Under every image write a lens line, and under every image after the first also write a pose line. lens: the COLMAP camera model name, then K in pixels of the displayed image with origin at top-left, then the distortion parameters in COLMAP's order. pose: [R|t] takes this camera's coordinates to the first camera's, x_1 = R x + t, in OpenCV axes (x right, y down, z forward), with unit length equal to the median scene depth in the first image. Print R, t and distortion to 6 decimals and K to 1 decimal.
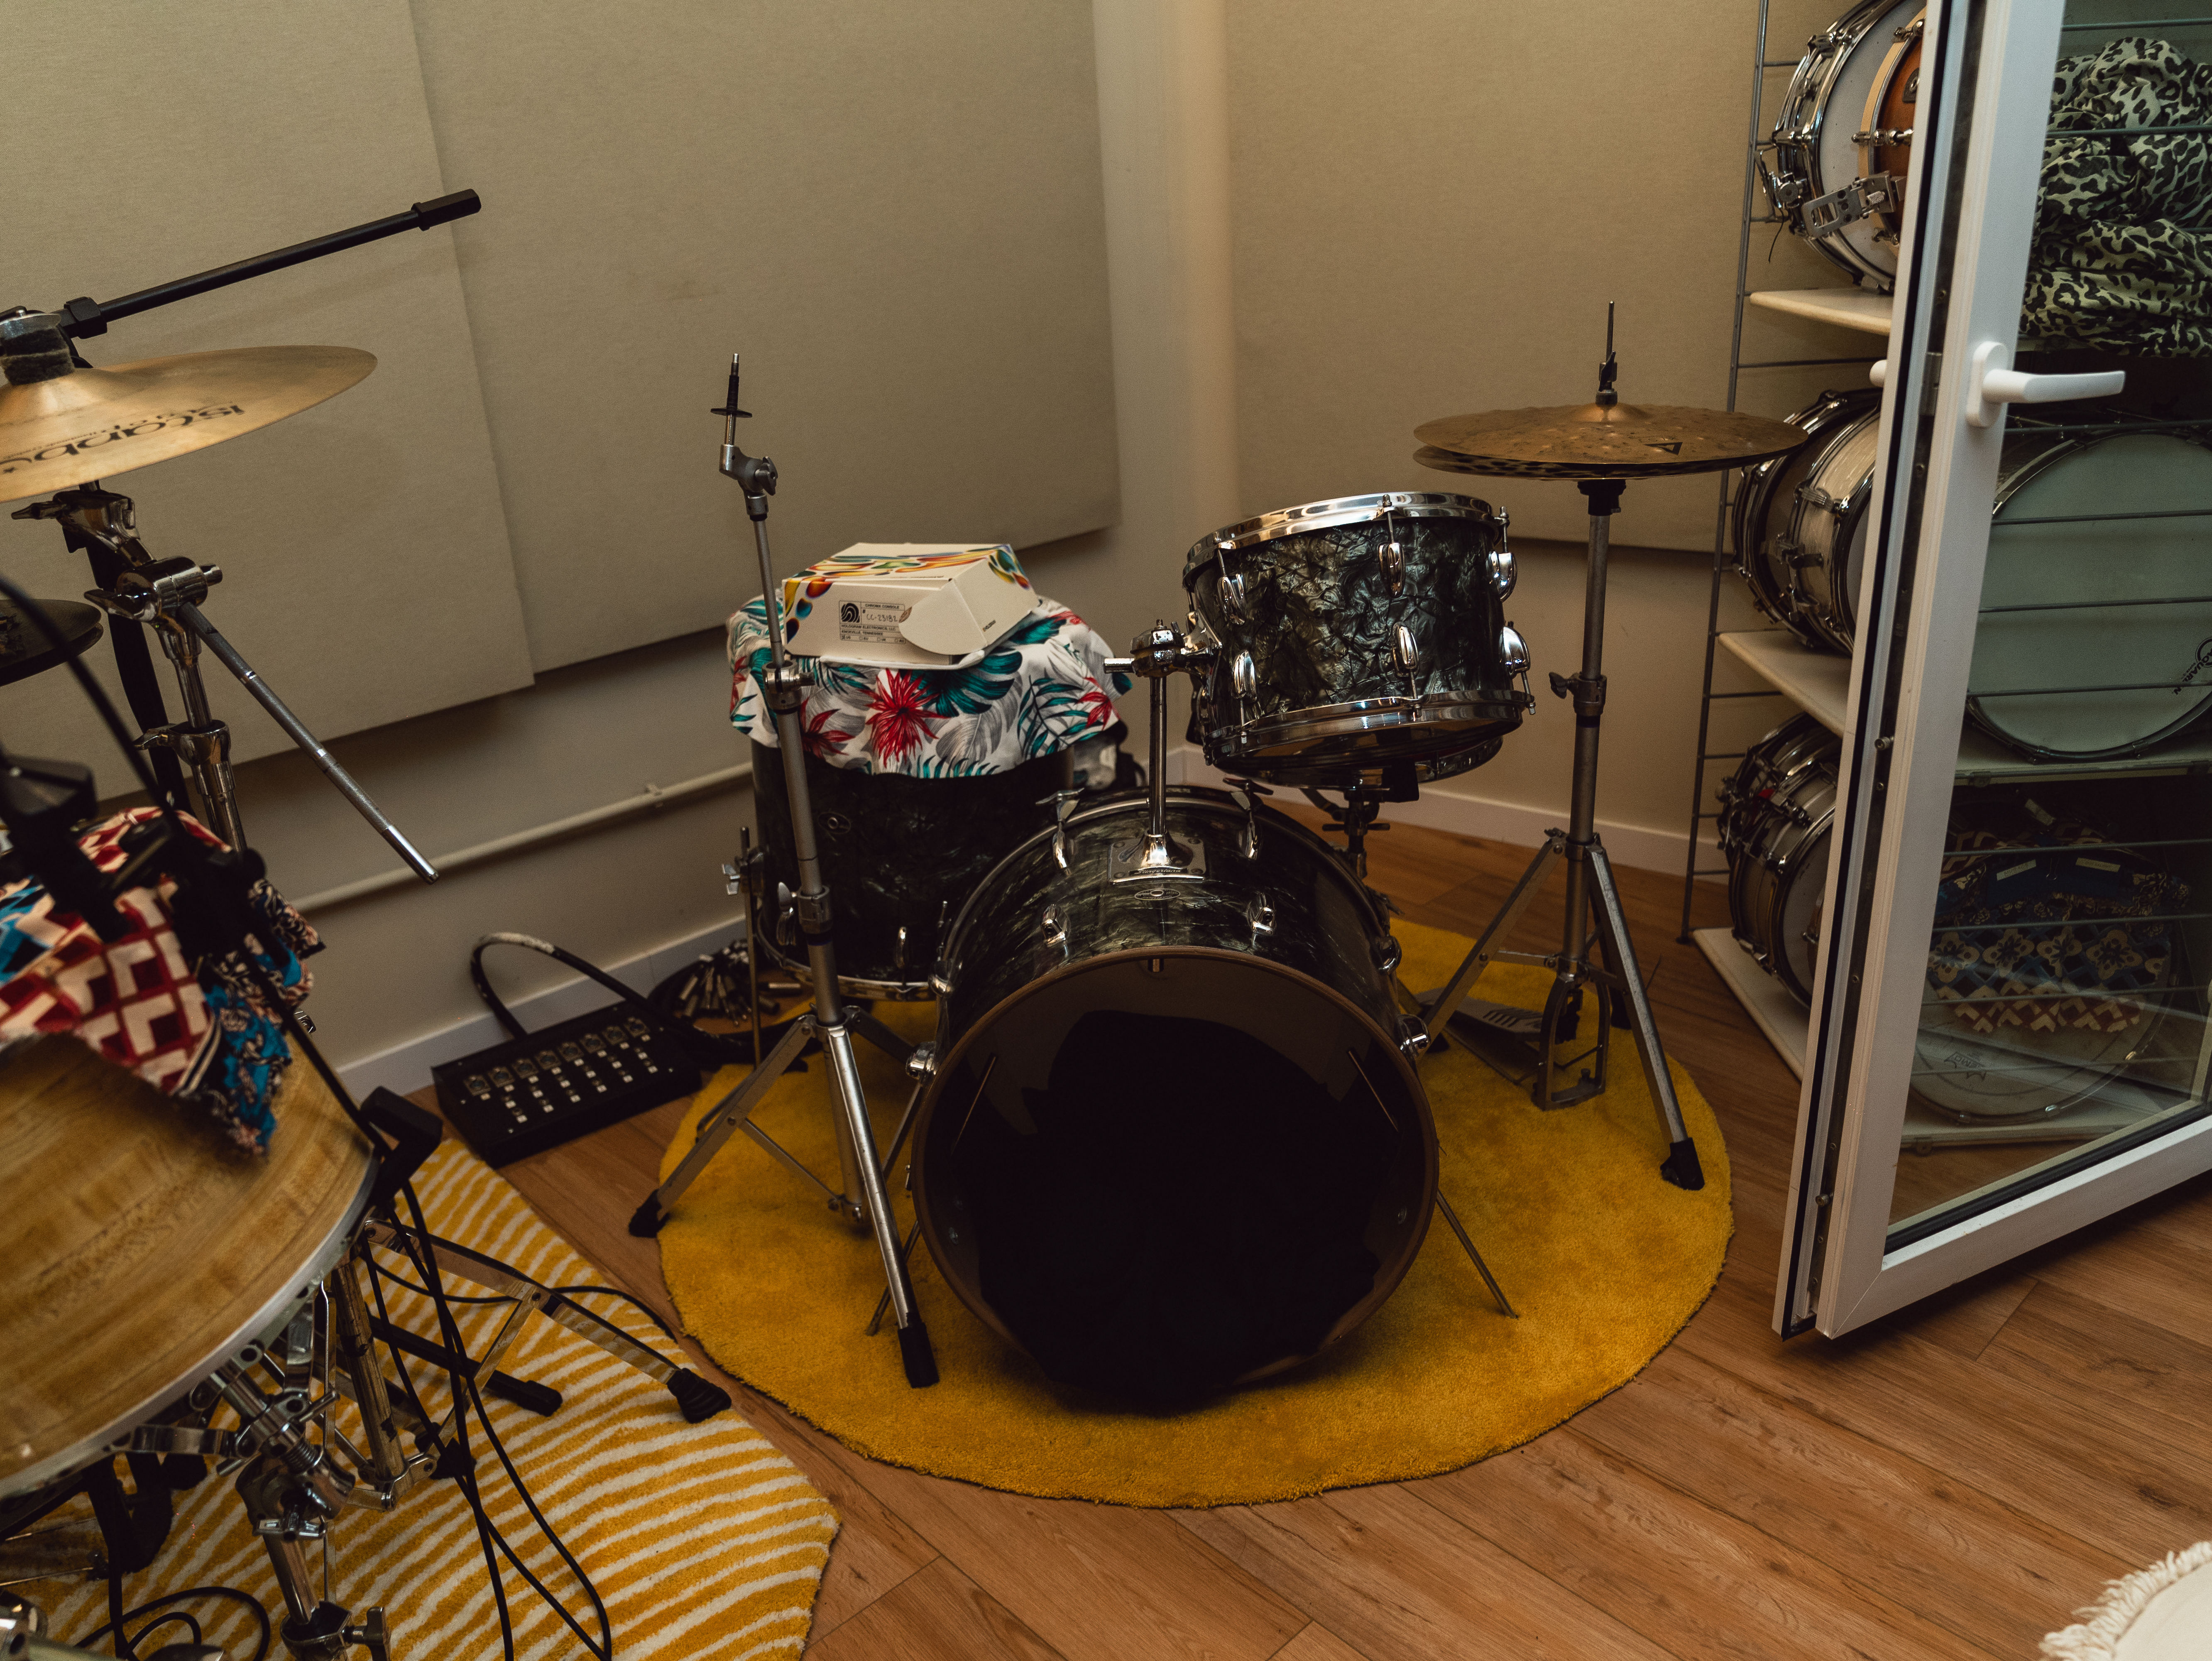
lens RADIAL K [[1686.1, 0, 1102.9], [0, 1686.1, 836.1], [0, 0, 1]] dist [-0.031625, 0.011837]
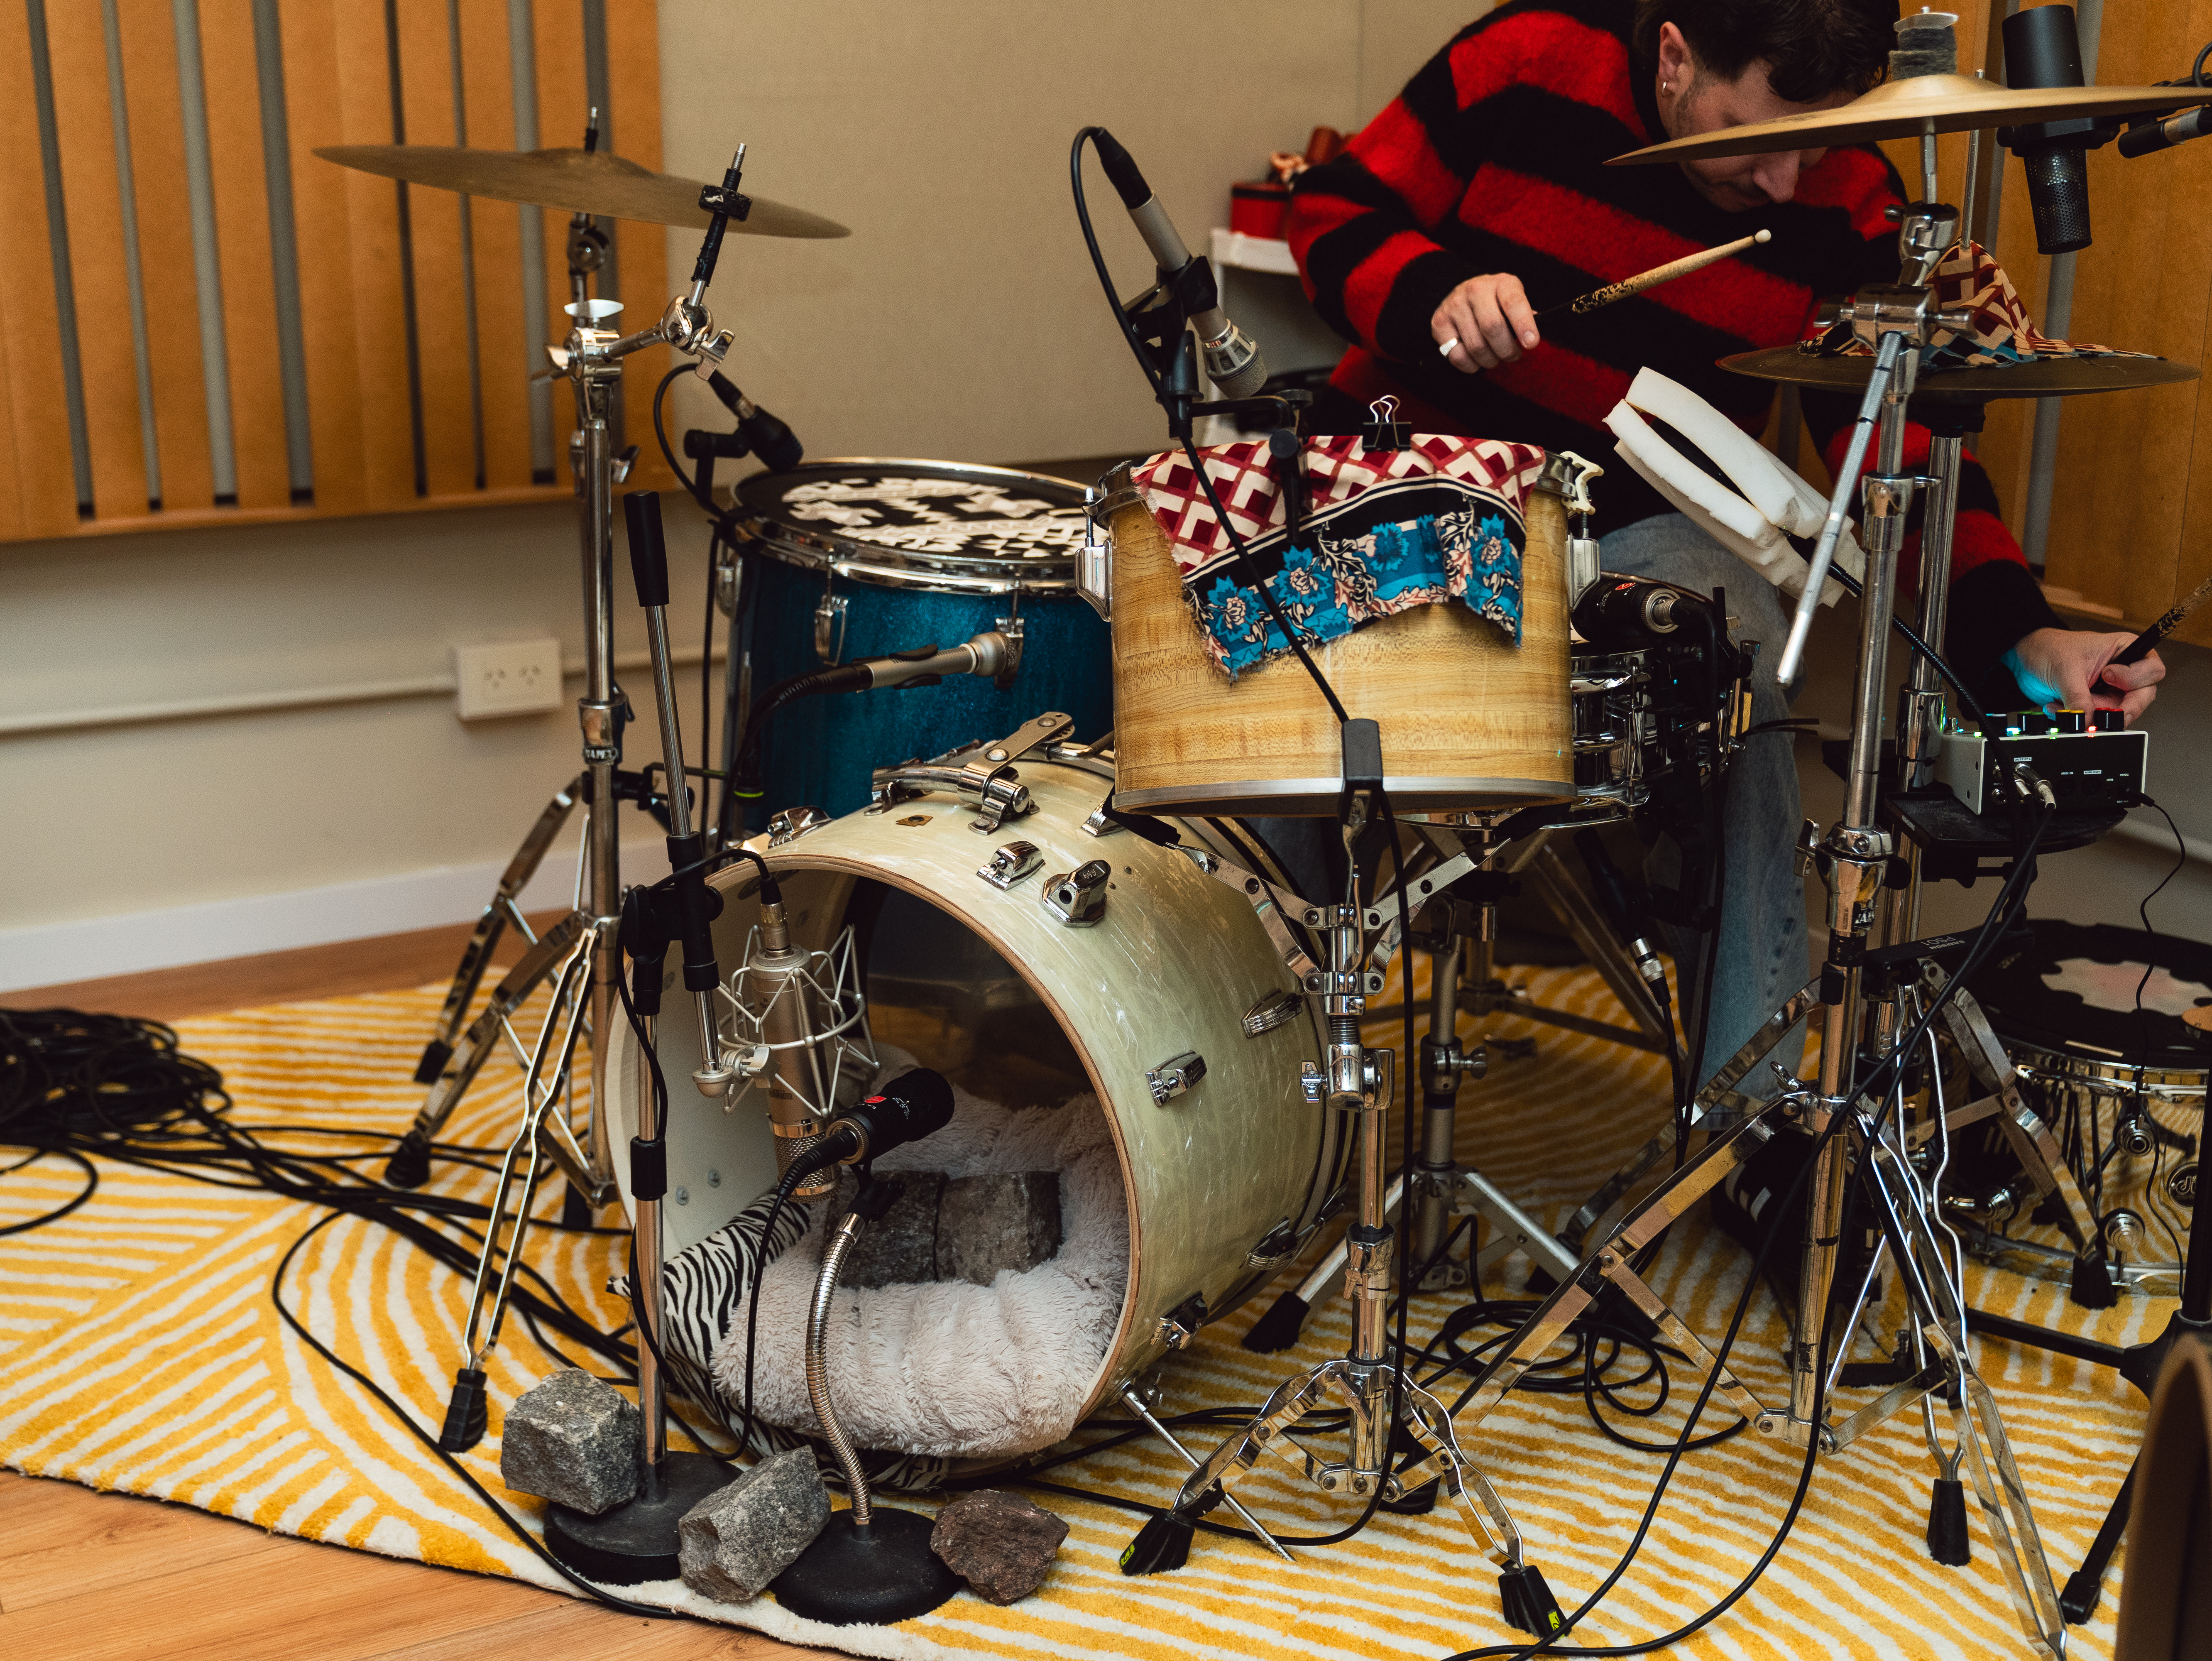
lens RADIAL K [[2786.6, 0, 1113.8], [0, 2786.6, 831.2], [0, 0, 1]] dist [0.011869, 0.000000]
pose [[-0.262192, 0.317847, -0.911169, 0.780399], [-0.358306, 0.844640, 0.397744, -0.272931], [0.896031, 0.430762, -0.107572, 0.672312]]
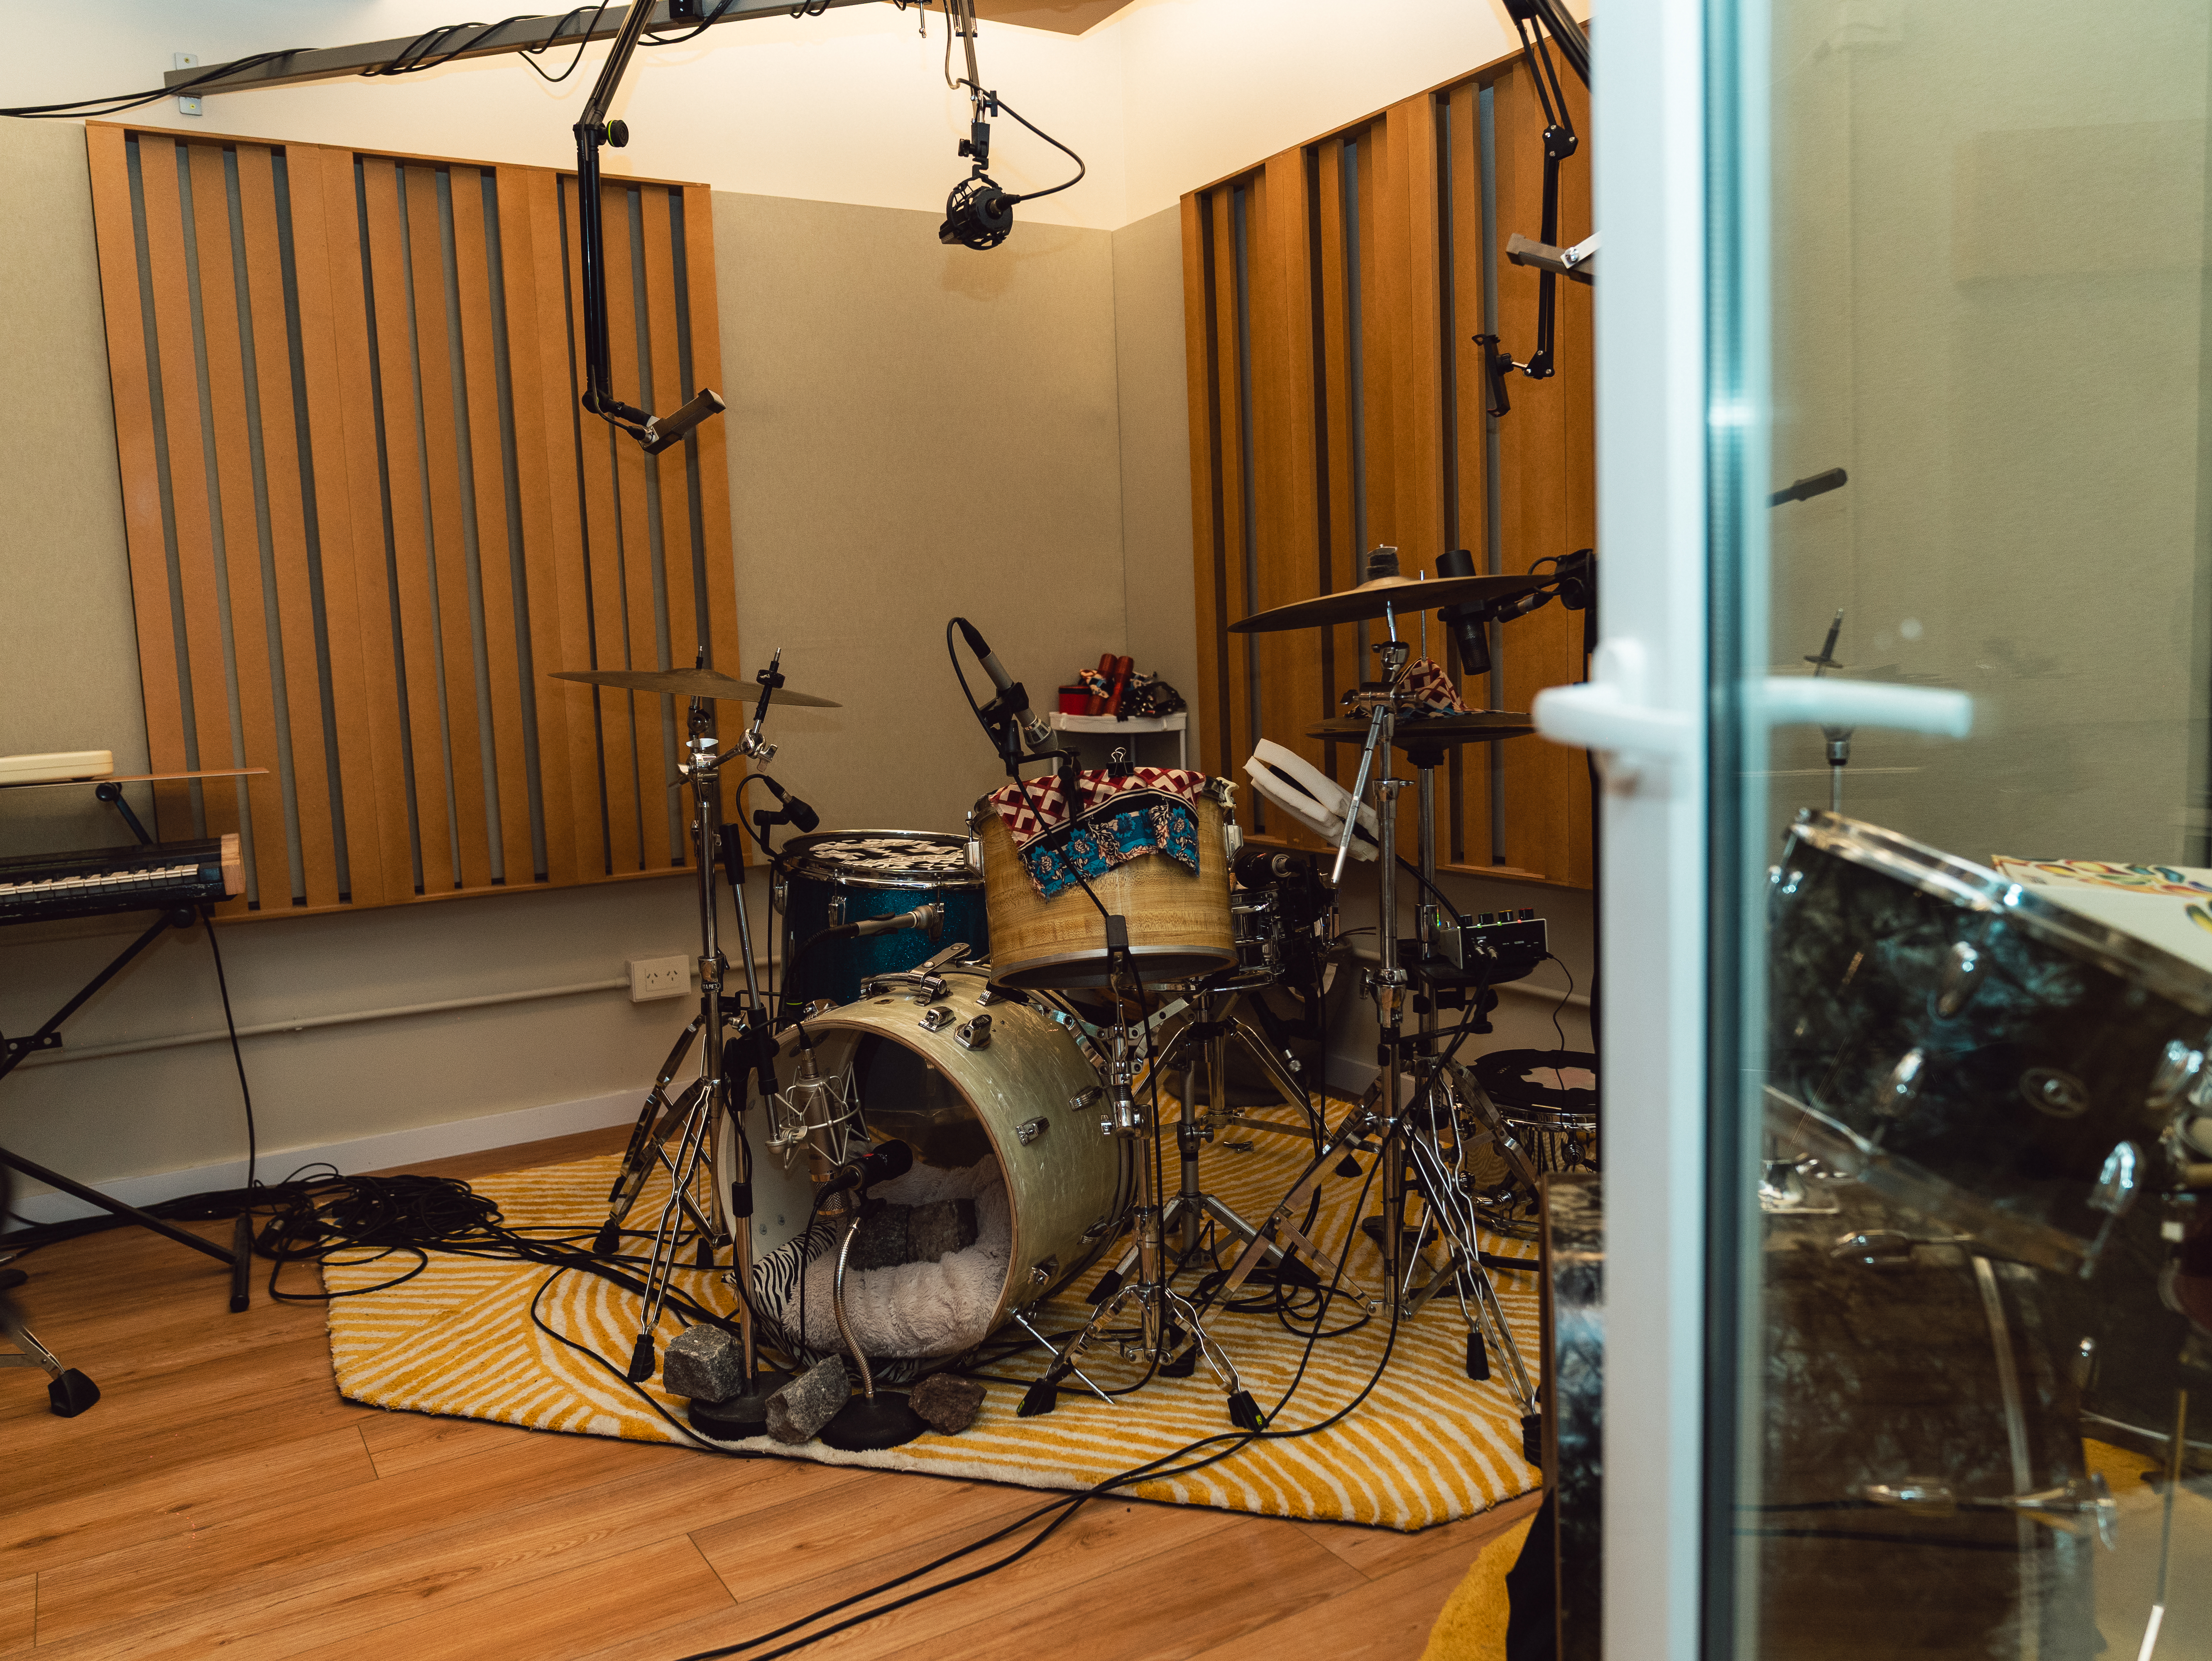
lens RADIAL K [[1686.1, 0, 1113.5], [0, 1686.1, 839.4], [0, 0, 1]] dist [-0.031625, 0.011837]
pose [[-0.202060, 0.175706, -0.963483, 0.938071], [-0.324266, 0.916285, 0.235103, -0.253586], [0.924134, 0.359929, -0.128169, 0.762115]]
